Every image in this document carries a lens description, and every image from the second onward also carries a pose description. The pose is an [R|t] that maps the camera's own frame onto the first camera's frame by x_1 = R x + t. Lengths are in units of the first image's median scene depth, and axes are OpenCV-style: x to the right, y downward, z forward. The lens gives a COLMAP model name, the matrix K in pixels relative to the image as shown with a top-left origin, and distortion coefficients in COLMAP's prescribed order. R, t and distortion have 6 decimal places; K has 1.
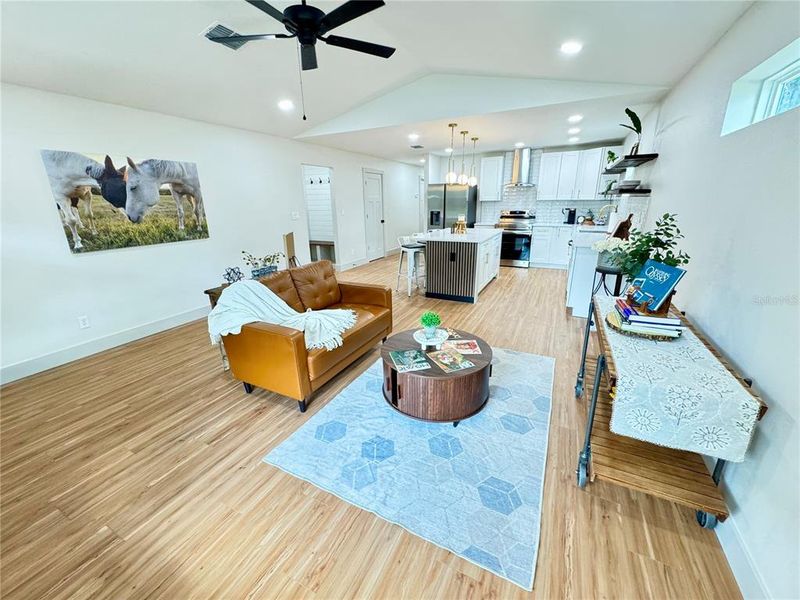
lens RADIAL K [[322.6, 0, 399.1], [0, 322.6, 300.3], [0, 0, 1]] dist [0.001086, -0.000385]
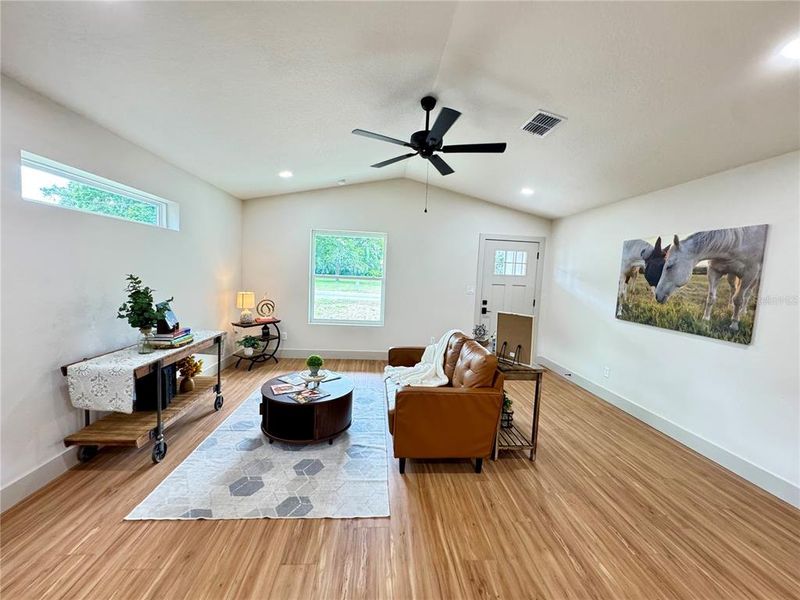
lens RADIAL K [[322.6, 0, 399.1], [0, 322.6, 300.3], [0, 0, 1]] dist [0.001086, -0.000385]
pose [[-0.858407, 0.026709, -0.512273, 0.304580], [-0.179734, 0.919677, 0.349126, -0.439852], [0.480451, 0.391765, -0.784657, 1.379457]]
